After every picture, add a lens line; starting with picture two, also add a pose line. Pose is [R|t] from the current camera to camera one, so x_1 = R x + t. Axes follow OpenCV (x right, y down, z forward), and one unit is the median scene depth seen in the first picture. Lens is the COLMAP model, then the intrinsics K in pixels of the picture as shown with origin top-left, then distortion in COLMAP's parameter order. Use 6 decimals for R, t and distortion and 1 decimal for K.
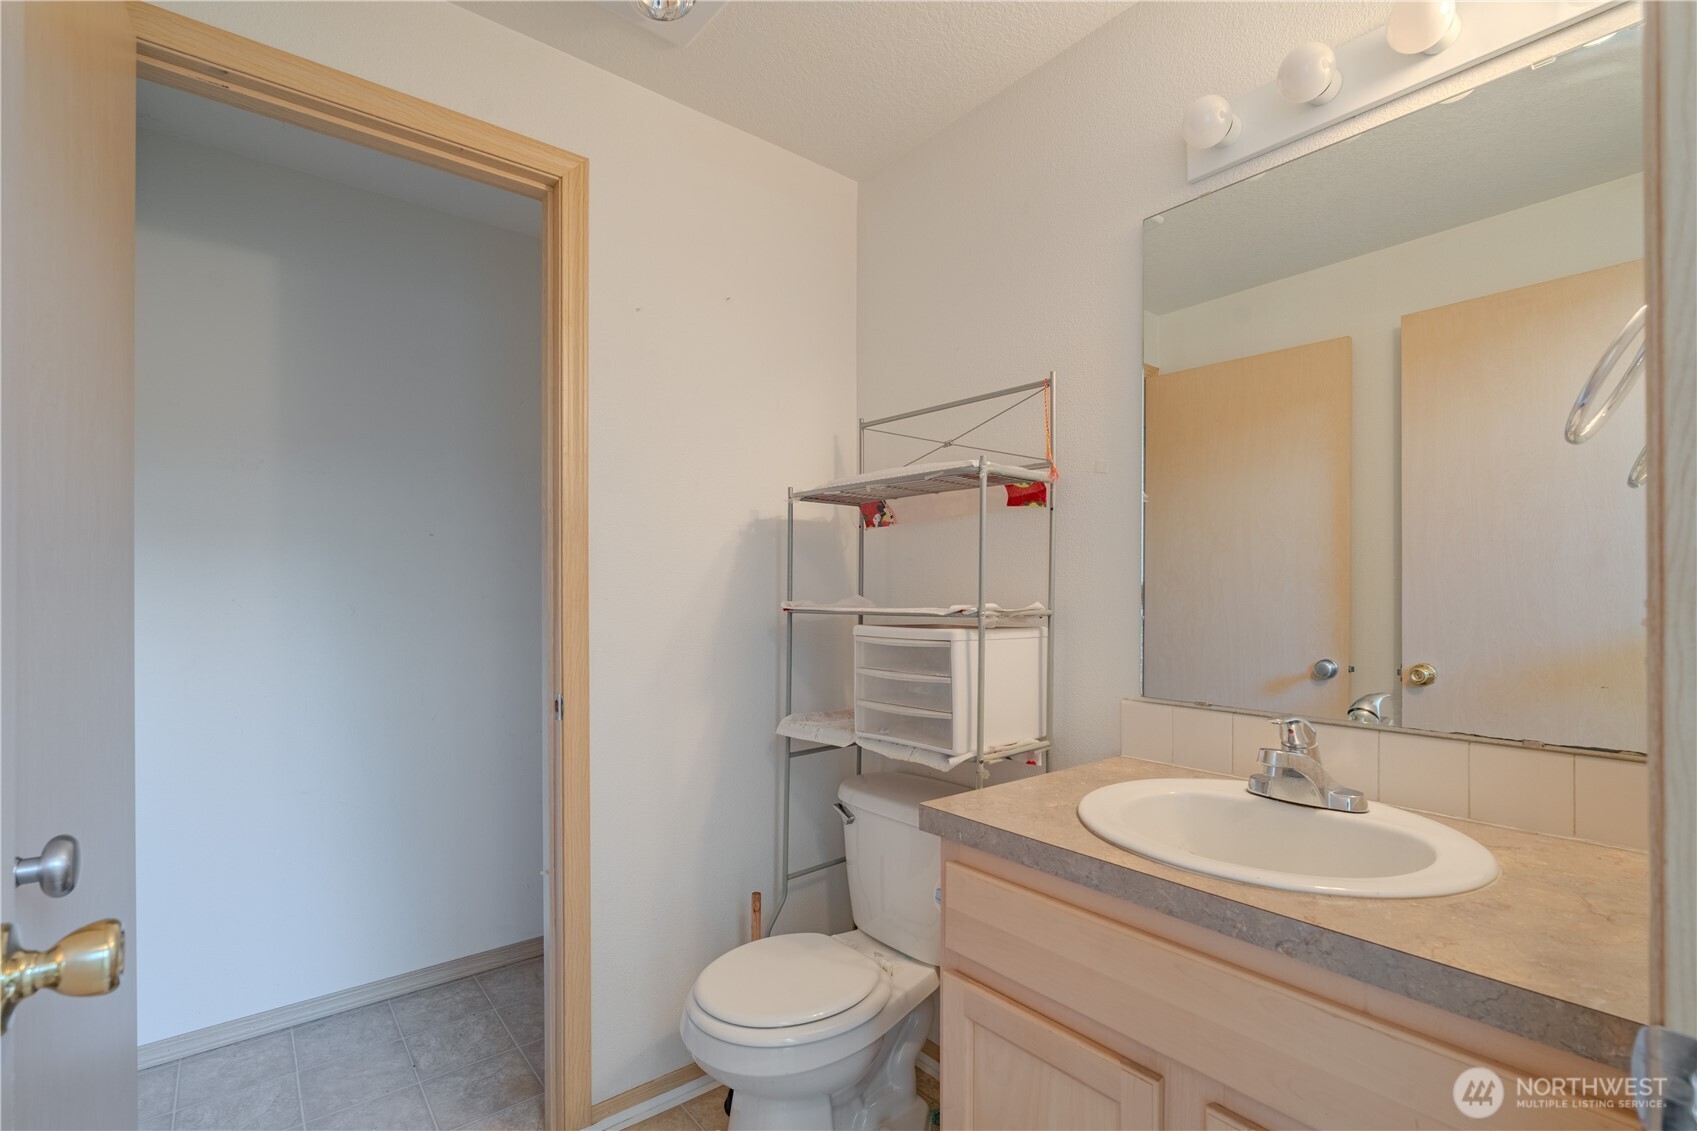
lens RADIAL K [[765.0, 0, 844.4], [0, 765.0, 580.9], [0, 0, 1]] dist [-0.007438, 0.000358]
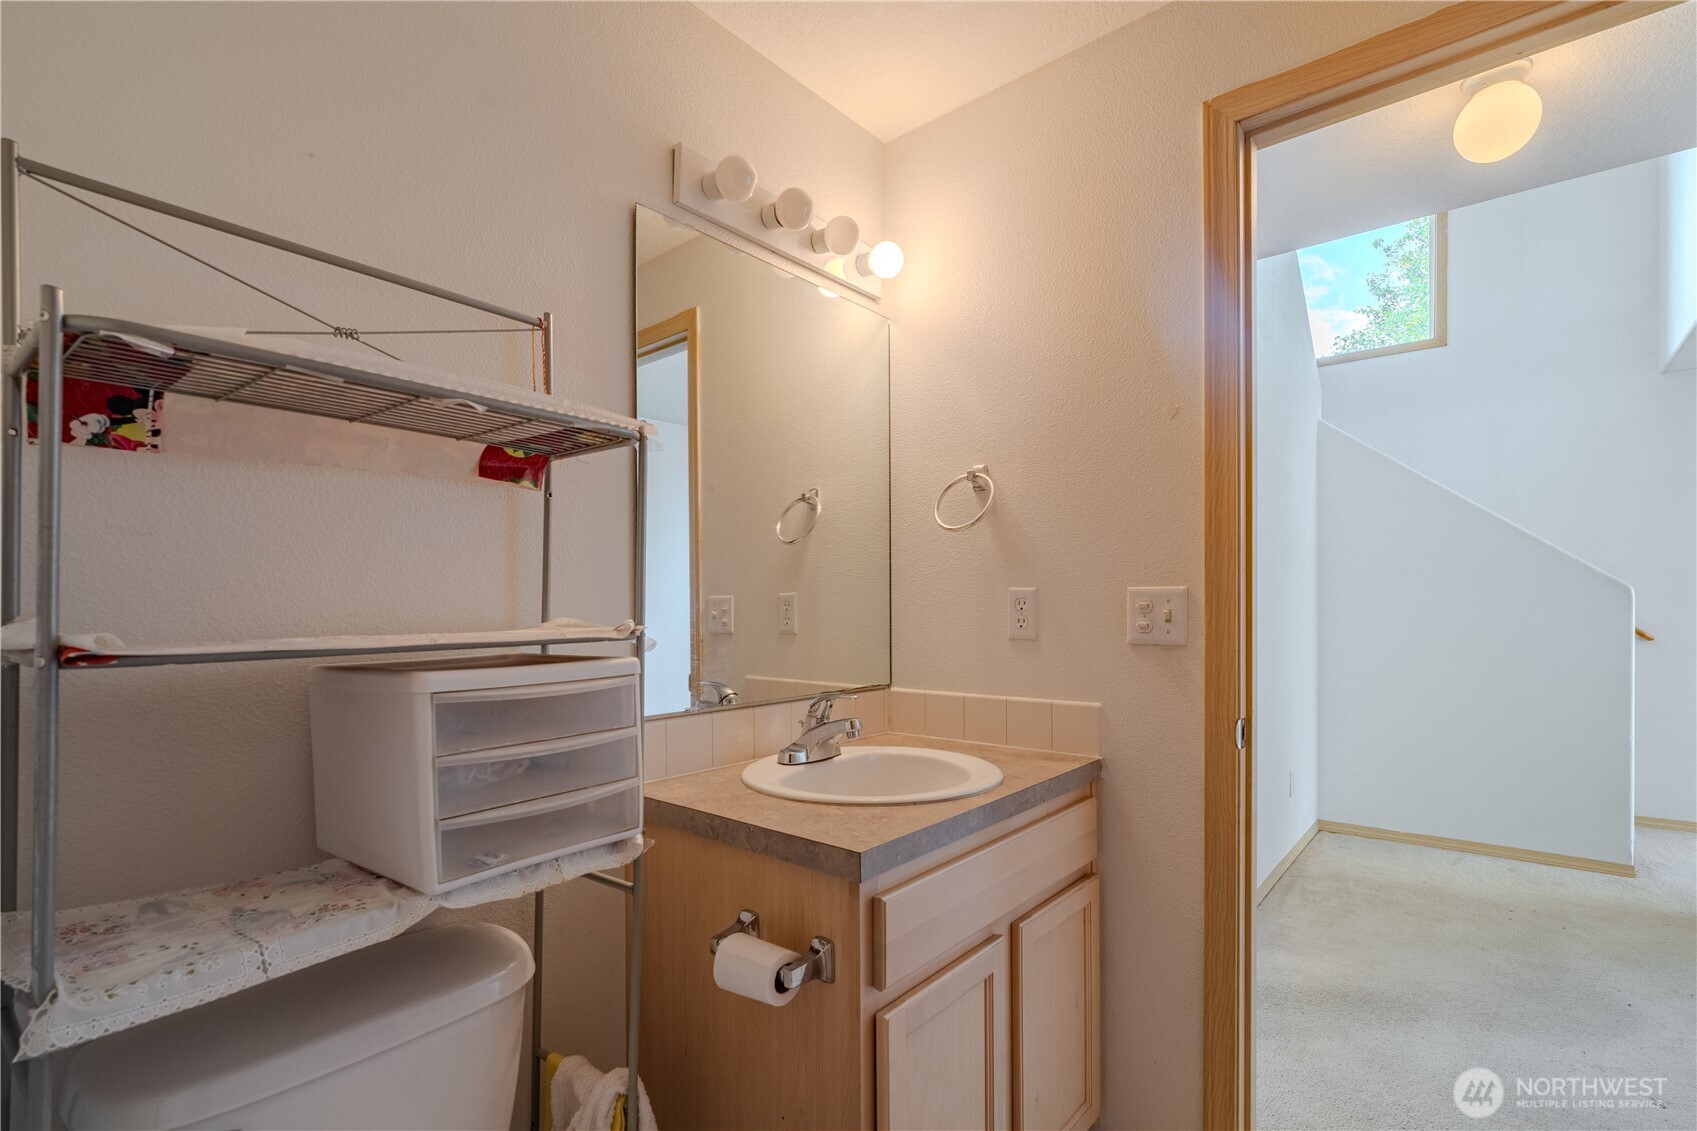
lens RADIAL K [[769.7, 0, 842.2], [0, 769.7, 621.6], [0, 0, 1]] dist [-0.008838, -0.000098]
pose [[-0.184269, -0.018811, 0.982696, -0.529405], [-0.010606, 0.999797, 0.017149, 0.013983], [-0.982819, -0.007263, -0.184431, 0.847840]]
